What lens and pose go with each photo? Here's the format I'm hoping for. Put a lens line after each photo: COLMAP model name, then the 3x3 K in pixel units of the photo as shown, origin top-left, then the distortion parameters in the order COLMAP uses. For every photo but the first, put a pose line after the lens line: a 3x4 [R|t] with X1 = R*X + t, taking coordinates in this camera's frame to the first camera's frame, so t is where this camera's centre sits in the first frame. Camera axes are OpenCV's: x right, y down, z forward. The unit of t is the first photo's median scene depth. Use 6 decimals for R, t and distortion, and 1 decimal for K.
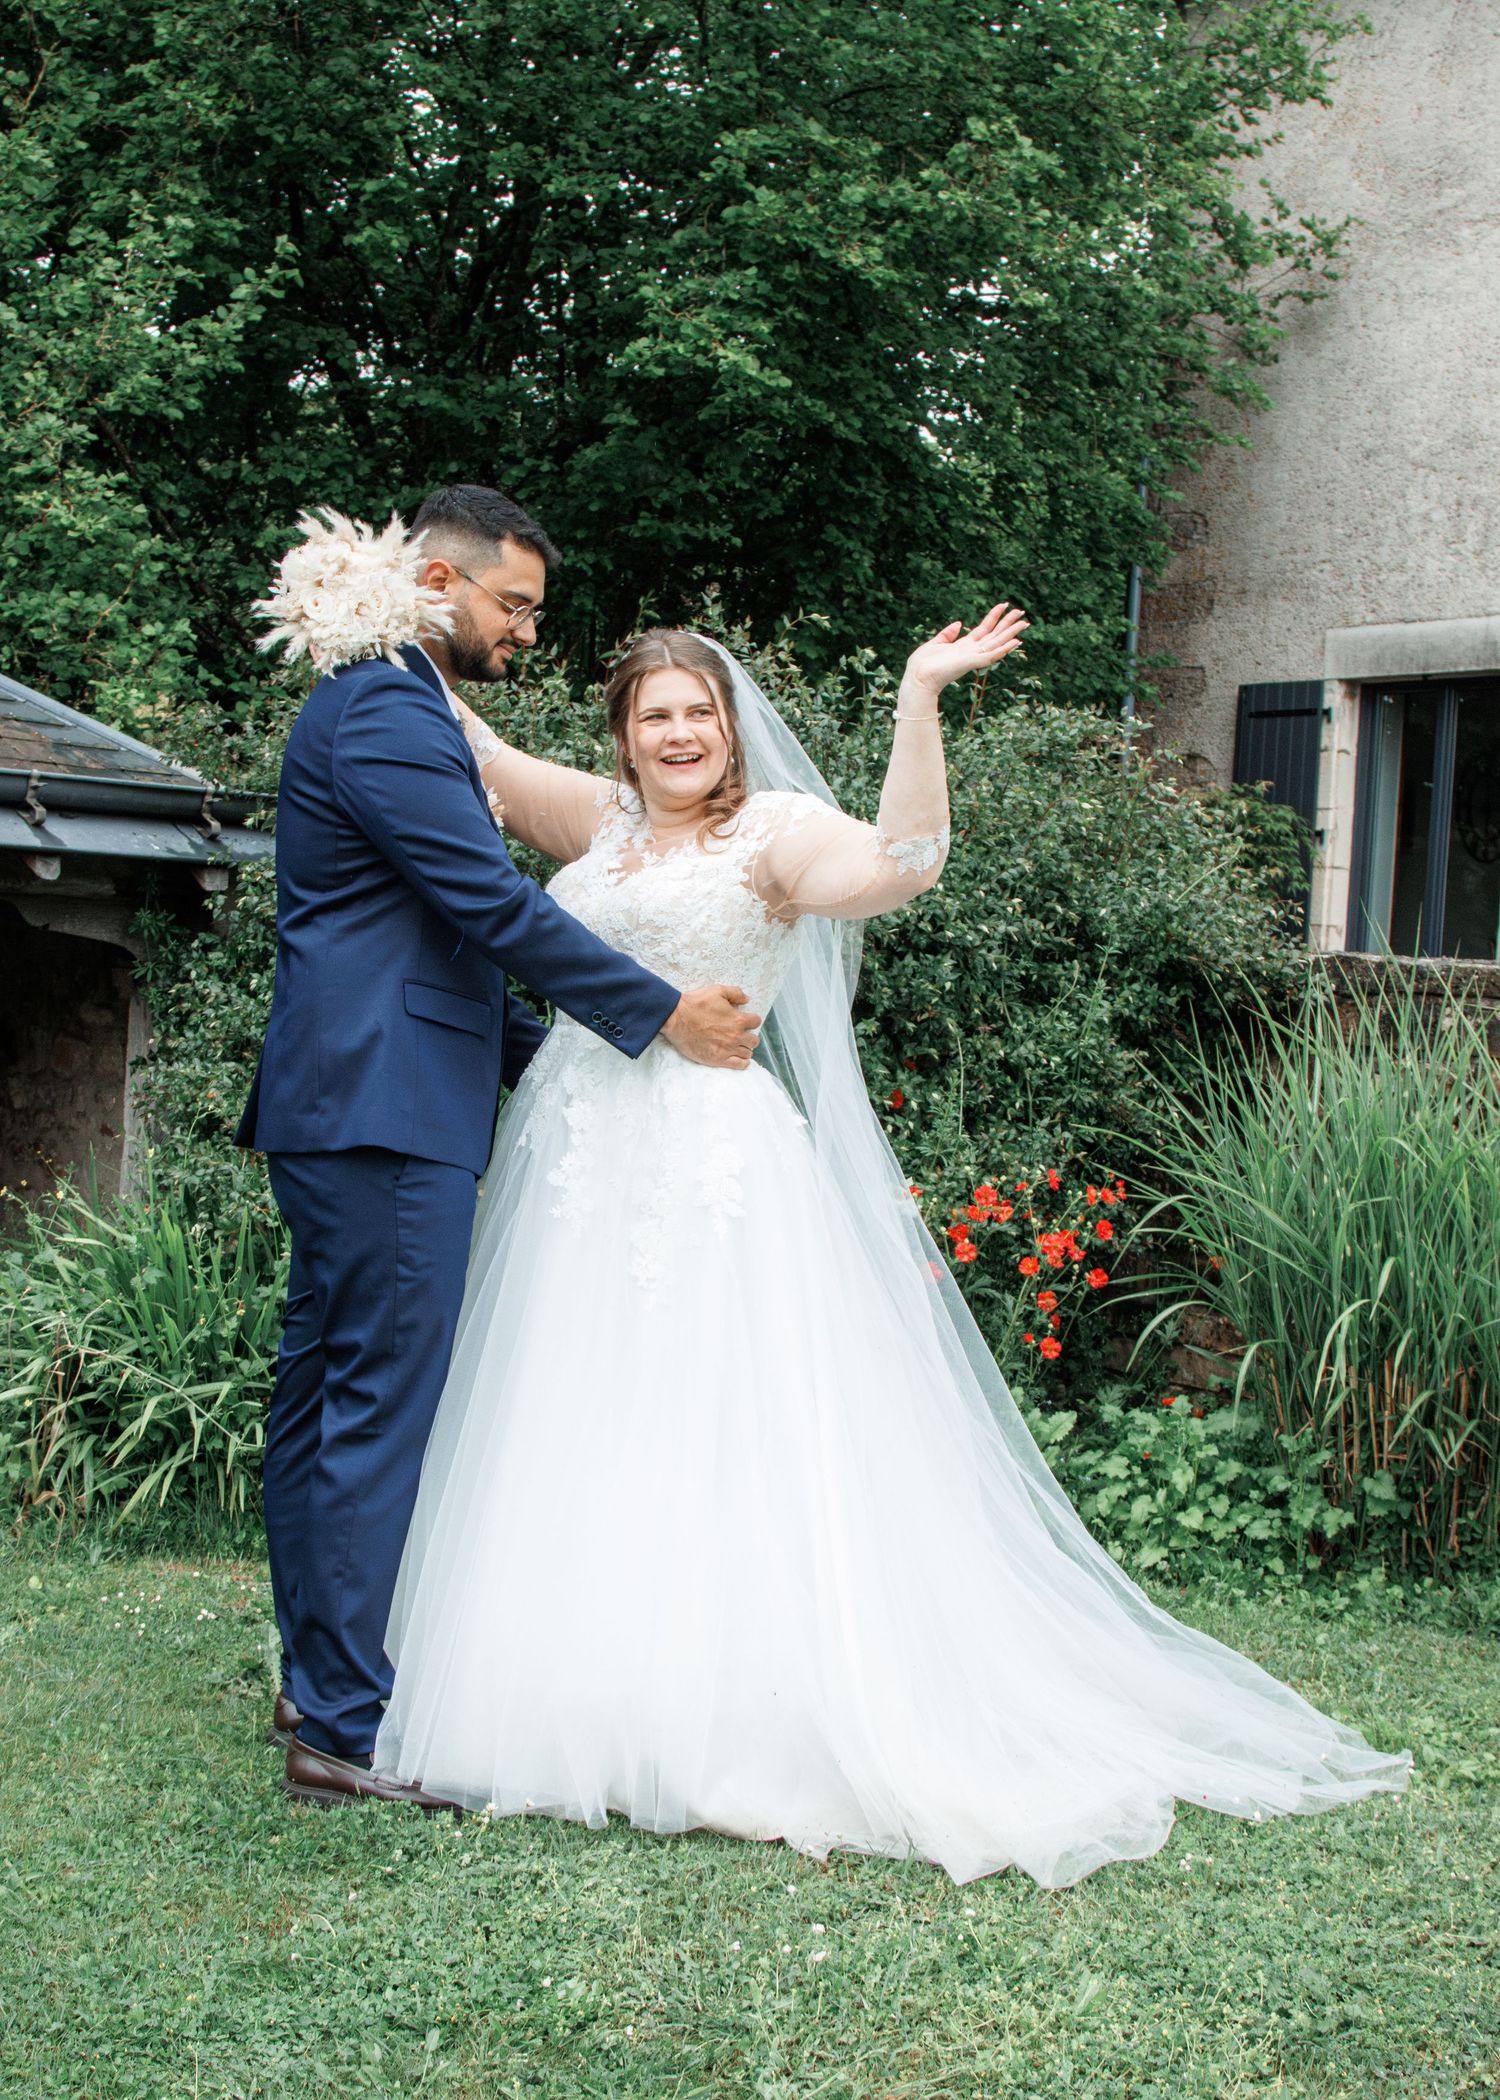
lens RADIAL K [[2200.0, 0, 687.1], [0, 2200.0, 1040.4], [0, 0, 1]] dist [-0.090571, -0.013322]
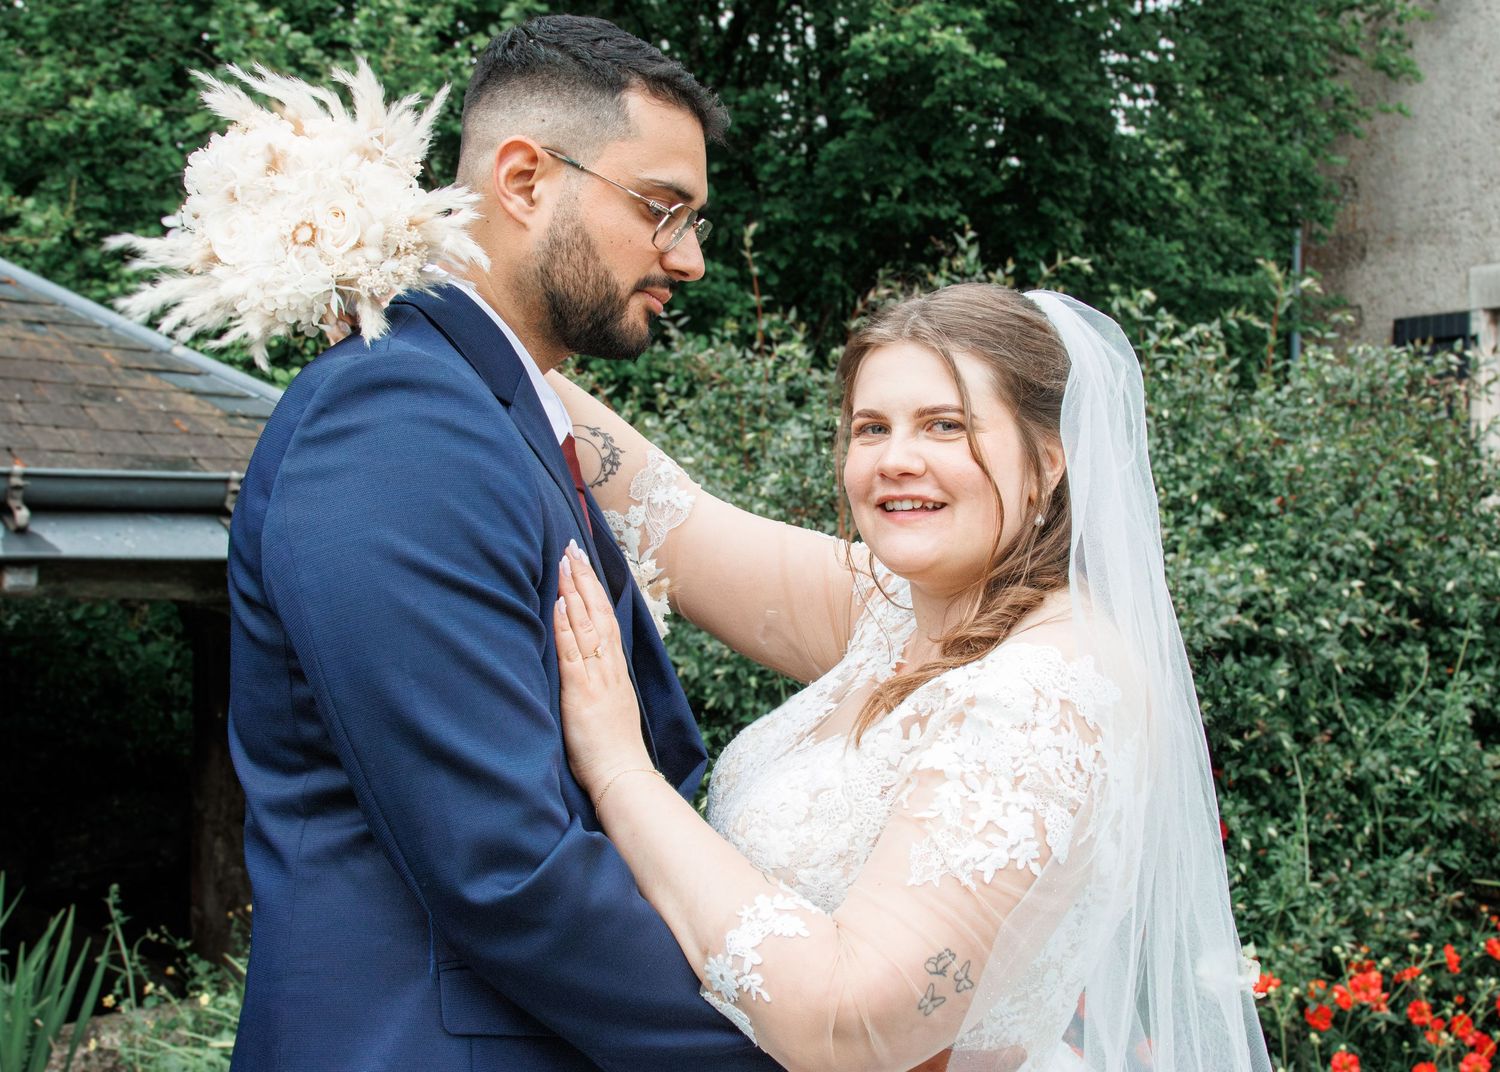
lens RADIAL K [[1573.5, 0, 790.2], [0, 1573.5, 532.8], [0, 0, 1]] dist [-0.085232, -0.018522]
pose [[0.995066, -0.045461, -0.088182, -0.007878], [0.041568, 0.998099, -0.045499, -0.062857], [0.090083, 0.041609, 0.995065, 0.391058]]
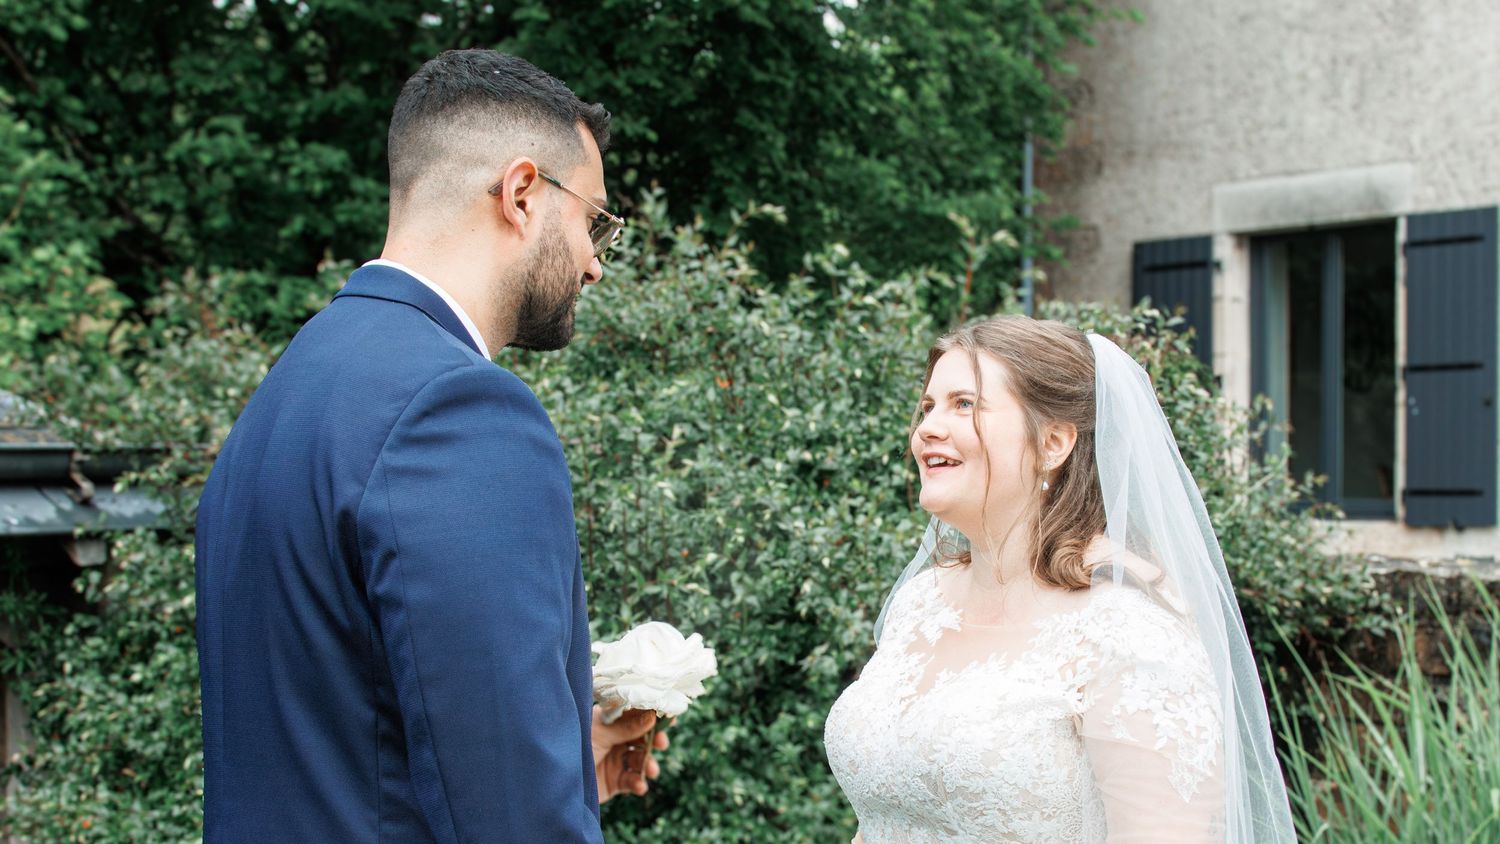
lens RADIAL K [[1882.6, 0, 751.8], [0, 1882.6, 563.7], [0, 0, 1]] dist [-0.102165, -0.019634]
pose [[0.995745, -0.061621, 0.068513, -0.008410], [0.061344, 0.998098, 0.006144, -0.064836], [-0.068762, -0.001915, 0.997631, 0.290730]]
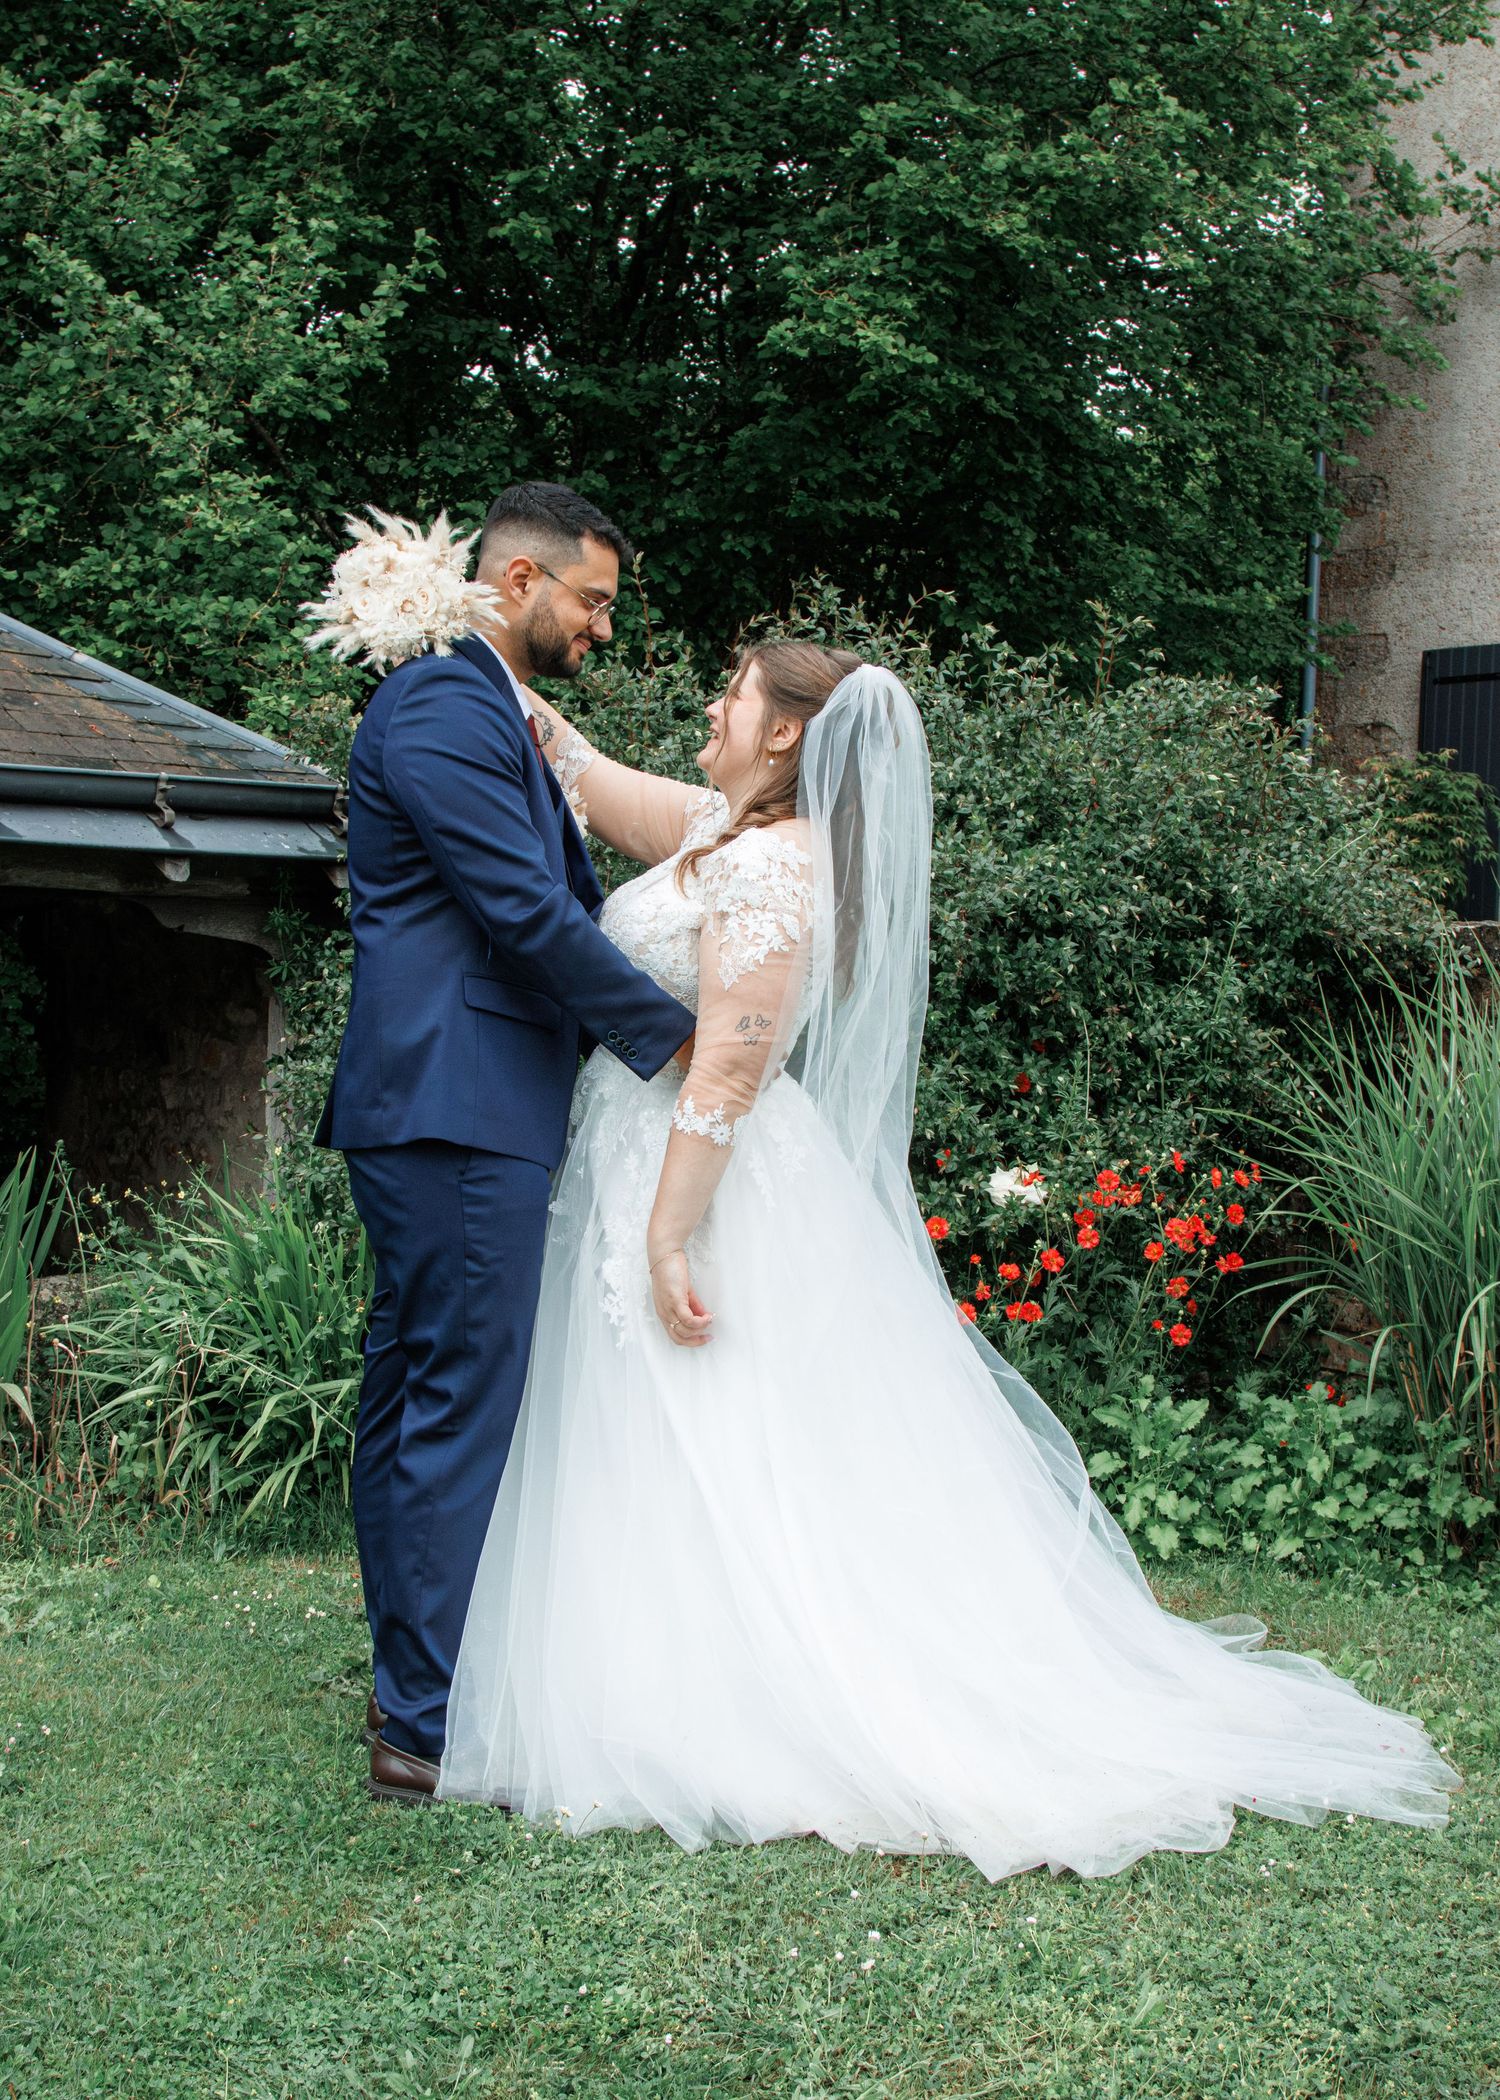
lens RADIAL K [[2203.6, 0, 750.0], [0, 2203.6, 1050.0], [0, 0, 1]] dist [-0.084056, -0.024070]
pose [[0.997522, -0.020642, -0.067253, 0.038847], [0.021327, 0.999727, 0.009493, -0.000049], [0.067038, -0.010903, 0.997691, 0.010941]]
